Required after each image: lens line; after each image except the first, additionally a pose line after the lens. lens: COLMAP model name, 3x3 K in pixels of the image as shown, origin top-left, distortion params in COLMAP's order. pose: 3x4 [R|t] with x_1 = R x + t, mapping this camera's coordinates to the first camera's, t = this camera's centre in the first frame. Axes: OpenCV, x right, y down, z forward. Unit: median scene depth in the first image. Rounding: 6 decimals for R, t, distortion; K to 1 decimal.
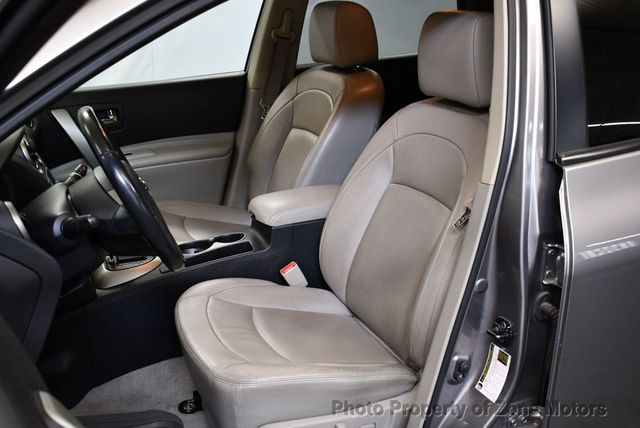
lens RADIAL K [[658.0, 0, 317.1], [0, 658.0, 217.5], [0, 0, 1]] dist [-0.085570, 0.000000]
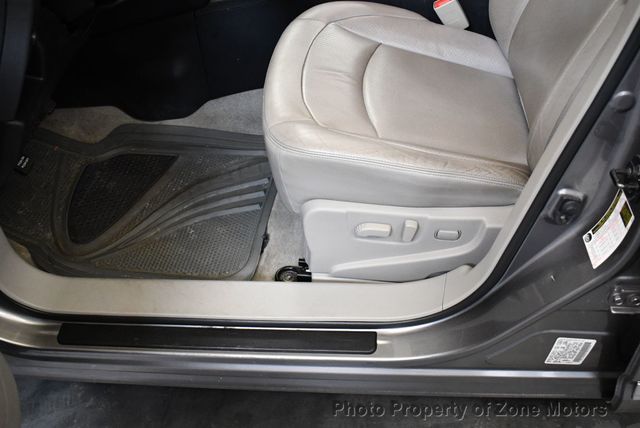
lens RADIAL K [[658.0, 0, 321.8], [0, 658.0, 209.2], [0, 0, 1]] dist [-0.085570, 0.000000]
pose [[0.889602, 0.280566, -0.360405, 0.171157], [-0.093184, 0.883980, 0.458144, -0.042124], [0.447131, -0.373982, 0.812534, 0.230906]]
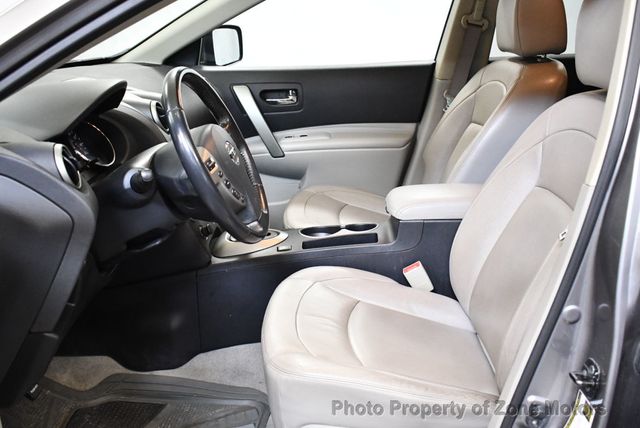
lens RADIAL K [[658.0, 0, 319.2], [0, 658.0, 212.9], [0, 0, 1]] dist [-0.085570, 0.000000]
pose [[0.913790, 0.124880, -0.386514, 0.181045], [-0.131912, 0.991226, 0.008393, 0.011644], [0.384171, 0.043317, 0.922245, 0.110876]]
